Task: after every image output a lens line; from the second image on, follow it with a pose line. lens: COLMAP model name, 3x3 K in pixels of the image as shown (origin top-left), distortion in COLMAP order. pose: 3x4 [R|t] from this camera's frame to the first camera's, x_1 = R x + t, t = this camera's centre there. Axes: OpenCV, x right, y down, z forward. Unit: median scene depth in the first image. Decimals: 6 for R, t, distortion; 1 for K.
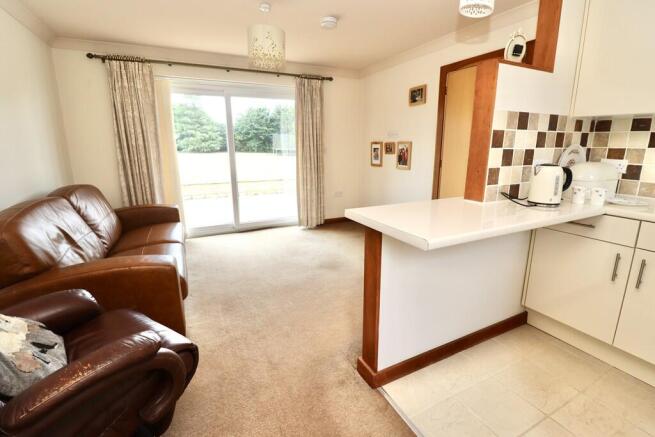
lens RADIAL K [[301.1, 0, 332.3], [0, 301.1, 214.4], [0, 0, 1]] dist [0.001027, -0.014459]
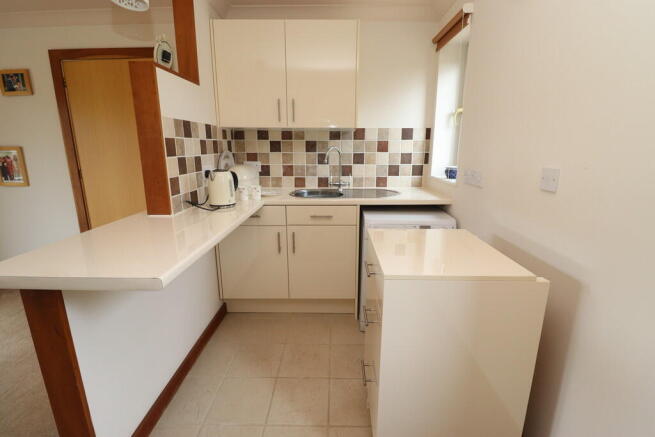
lens RADIAL K [[301.1, 0, 332.3], [0, 301.1, 214.4], [0, 0, 1]] dist [0.001027, -0.014459]
pose [[0.456084, -0.192893, 0.868781, -0.081944], [0.196125, 0.974012, 0.113297, -0.047034], [-0.868057, 0.118717, 0.482062, 0.110470]]
